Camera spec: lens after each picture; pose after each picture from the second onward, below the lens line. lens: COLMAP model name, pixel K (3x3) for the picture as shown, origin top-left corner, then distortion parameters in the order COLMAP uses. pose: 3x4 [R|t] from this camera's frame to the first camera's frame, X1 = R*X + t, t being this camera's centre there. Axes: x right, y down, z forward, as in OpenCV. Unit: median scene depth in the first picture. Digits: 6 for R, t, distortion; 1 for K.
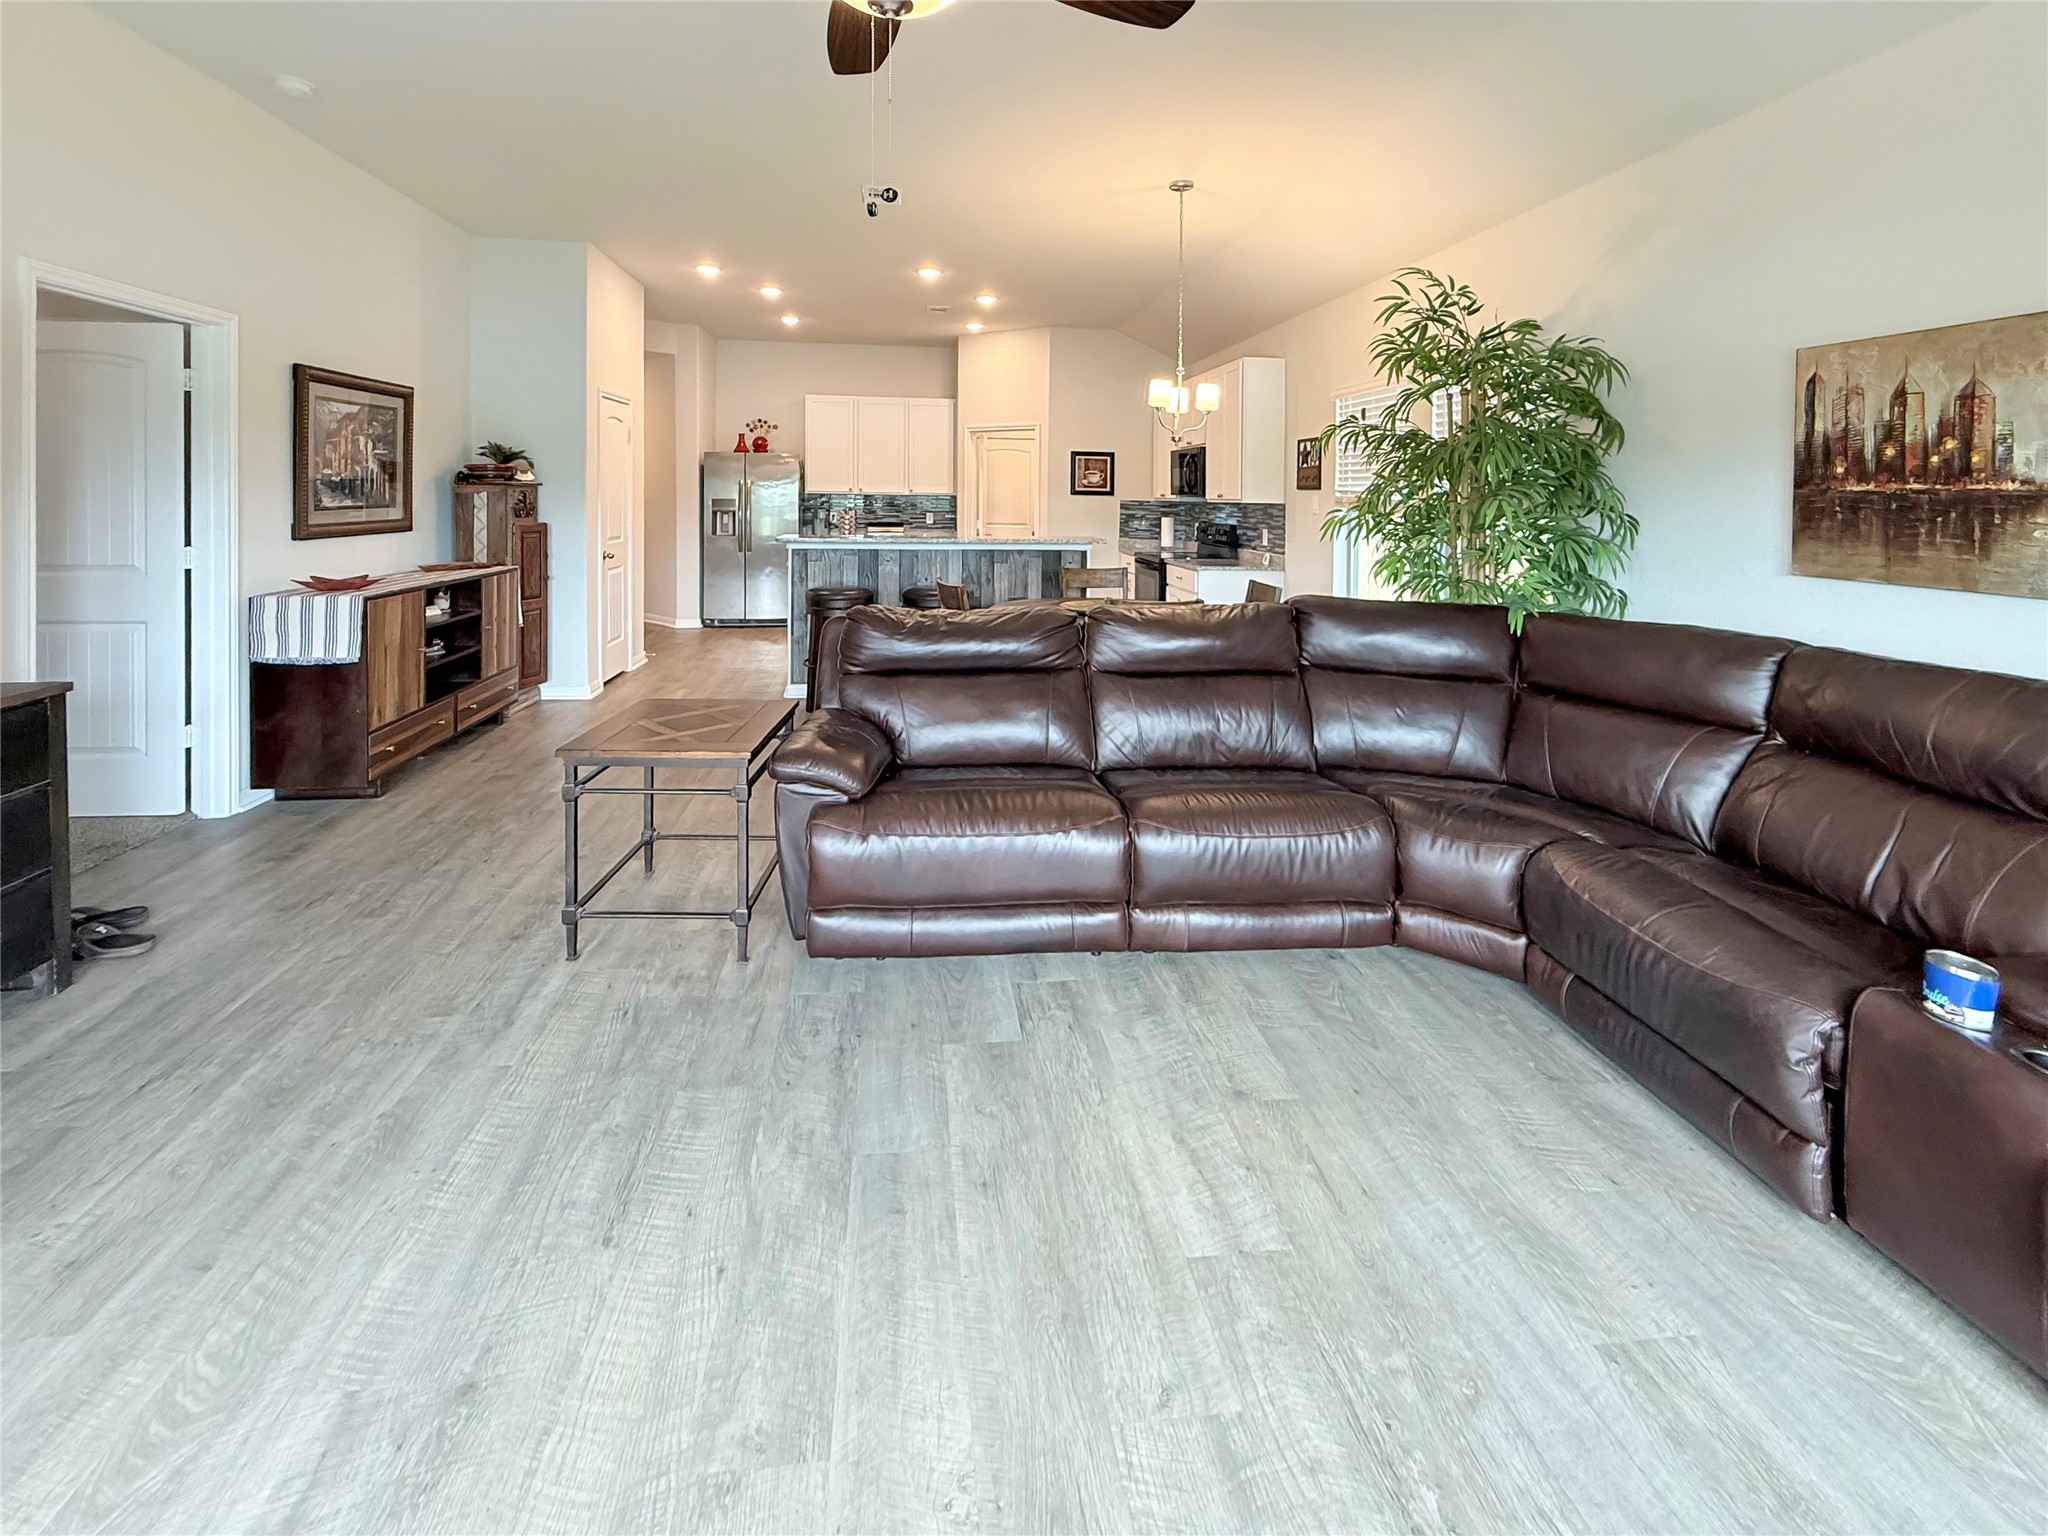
lens RADIAL K [[903.0, 0, 1023.7], [0, 903.0, 525.7], [0, 0, 1]] dist [0.001047, -0.000750]
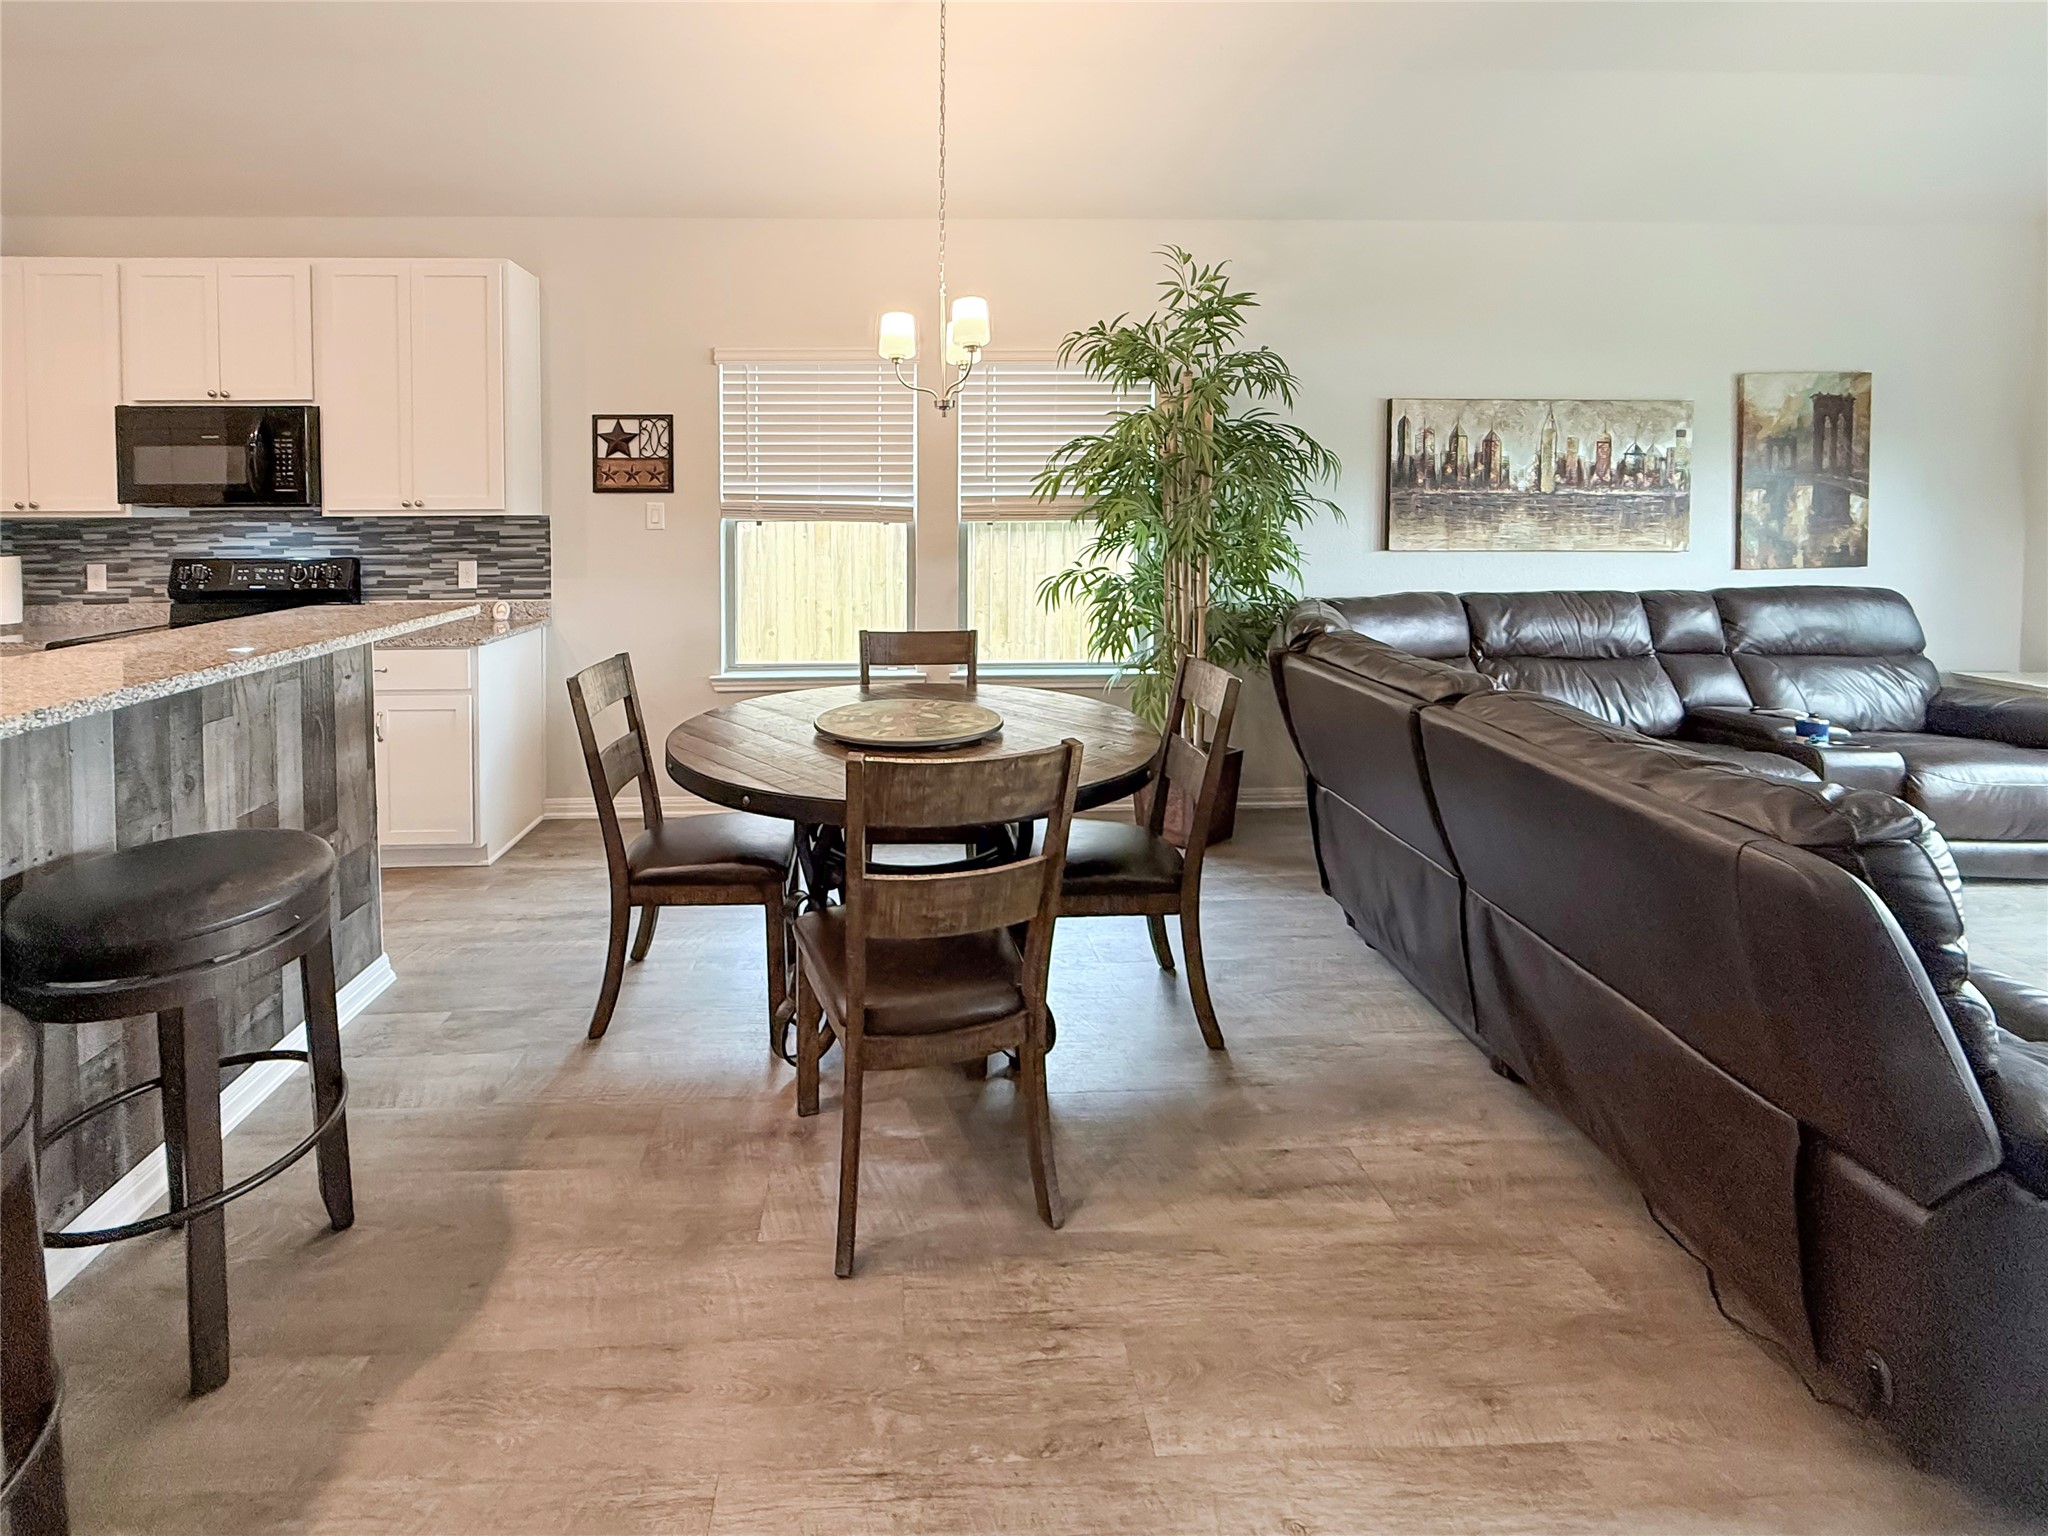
lens RADIAL K [[890.1, 0, 935.9], [0, 890.1, 538.4], [0, 0, 1]] dist [0.005437, -0.000640]
pose [[0.104095, -0.046400, 0.993484, -0.780055], [0.039583, 0.998313, 0.042478, -0.064557], [-0.993779, 0.034903, 0.105756, 1.788280]]
